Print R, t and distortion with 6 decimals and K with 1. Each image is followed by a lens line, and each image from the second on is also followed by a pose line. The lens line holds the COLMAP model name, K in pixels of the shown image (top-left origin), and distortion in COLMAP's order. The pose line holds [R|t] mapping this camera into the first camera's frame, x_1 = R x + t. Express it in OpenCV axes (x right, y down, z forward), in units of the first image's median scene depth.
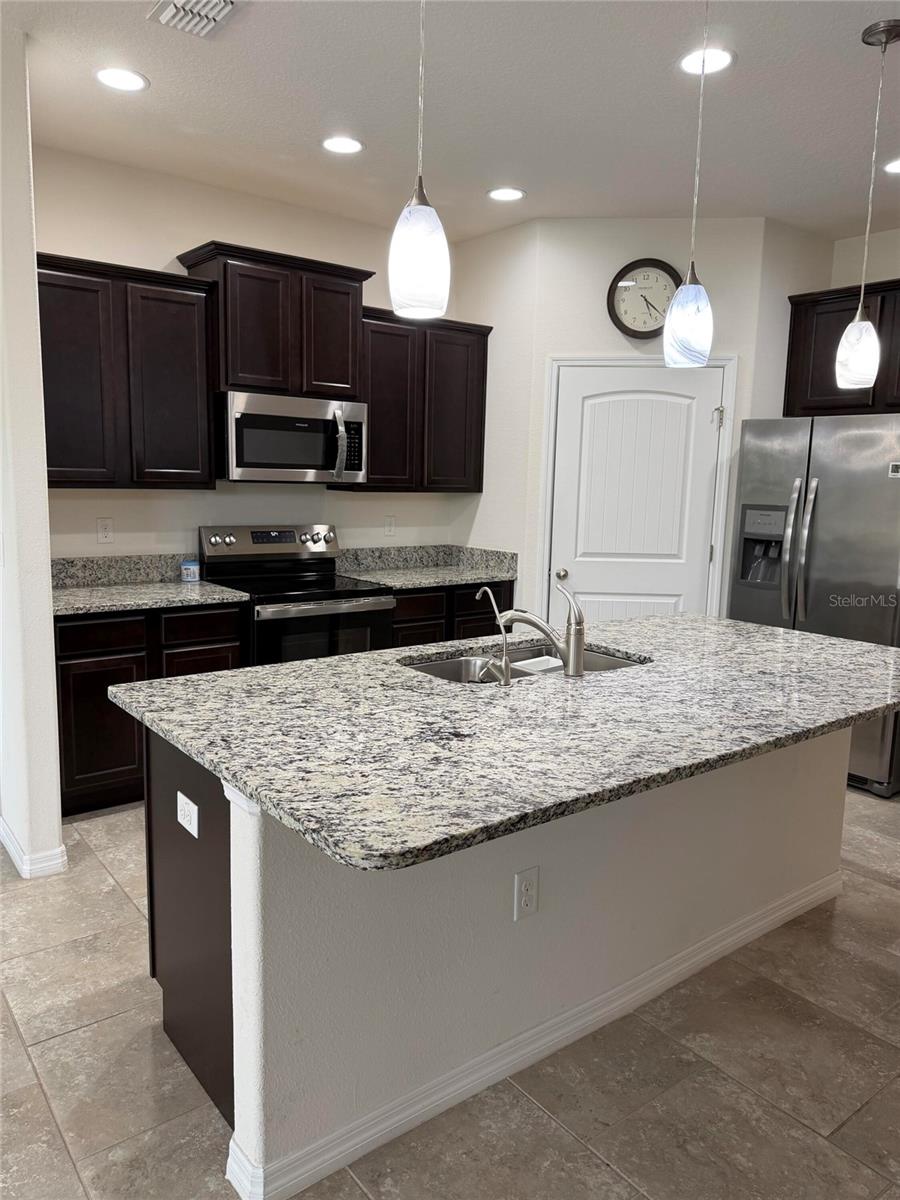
lens RADIAL K [[837.8, 0, 448.4], [0, 837.8, 600.6], [0, 0, 1]] dist [0.044249, -0.062267]
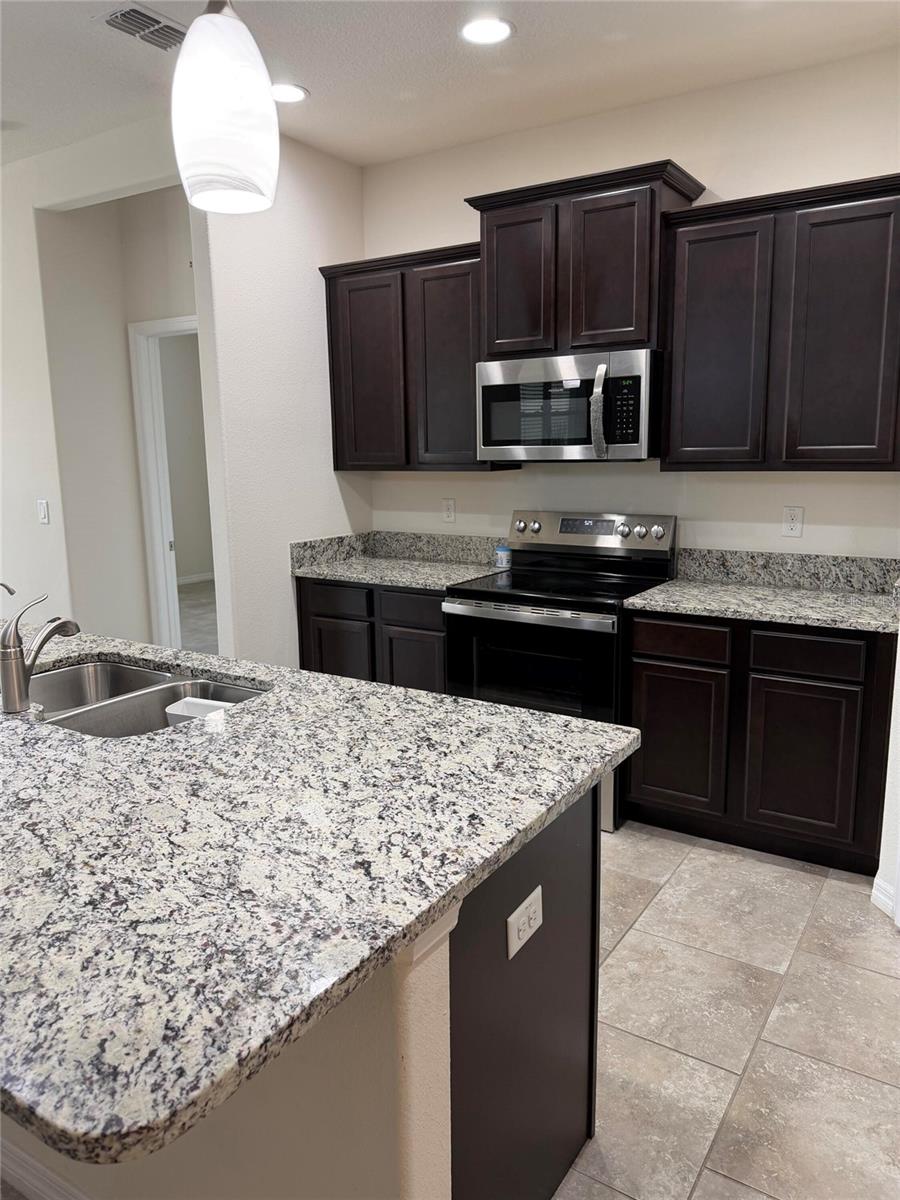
lens RADIAL K [[837.8, 0, 457.5], [0, 837.8, 591.7], [0, 0, 1]] dist [0.044249, -0.062267]
pose [[0.337022, 0.131550, -0.932261, 0.521192], [-0.116107, 0.988439, 0.097503, -0.075842], [0.934310, 0.075382, 0.348400, 0.575598]]
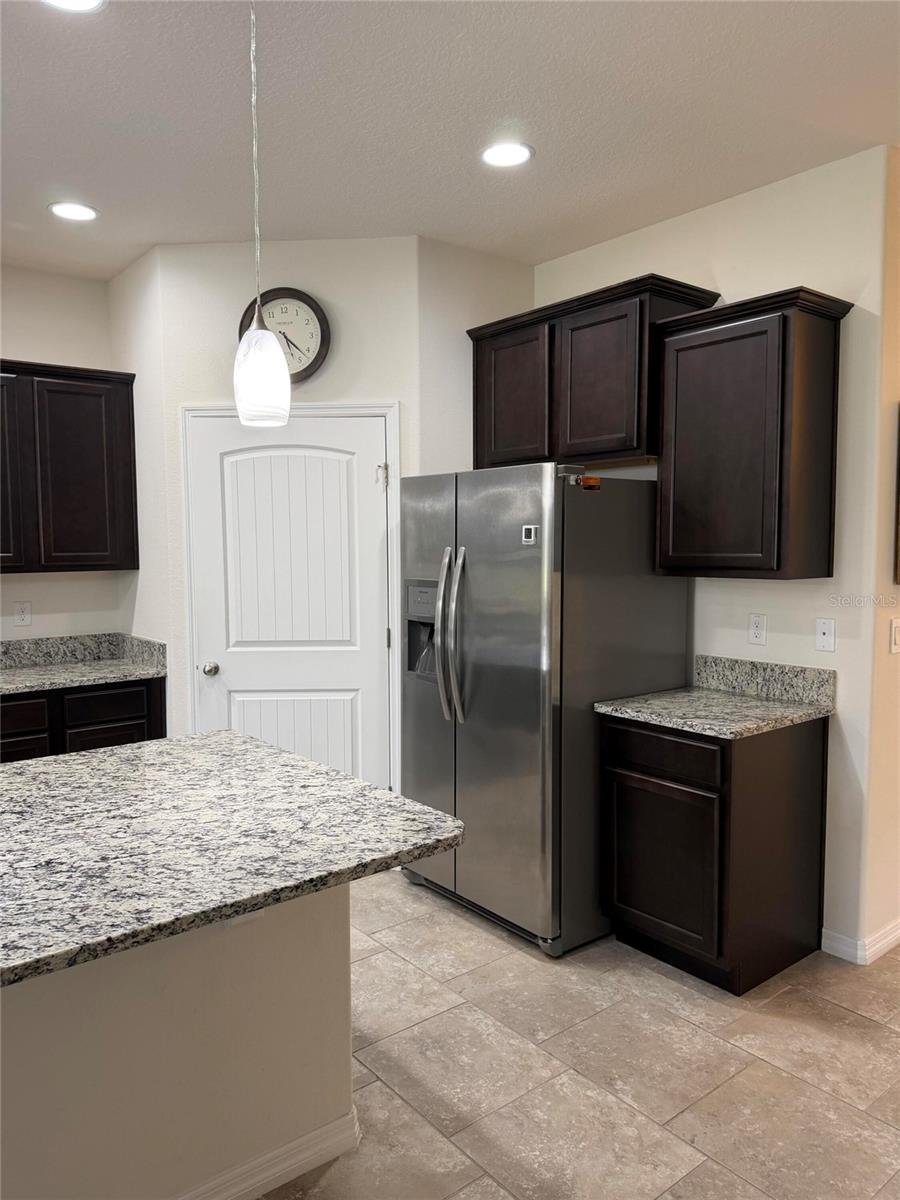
lens RADIAL K [[837.8, 0, 443.3], [0, 837.8, 601.8], [0, 0, 1]] dist [0.044249, -0.062267]
pose [[0.999335, -0.027538, 0.023895, 0.354351], [0.029235, 0.996842, -0.073832, -0.030826], [-0.021786, 0.074482, 0.996984, 0.186008]]
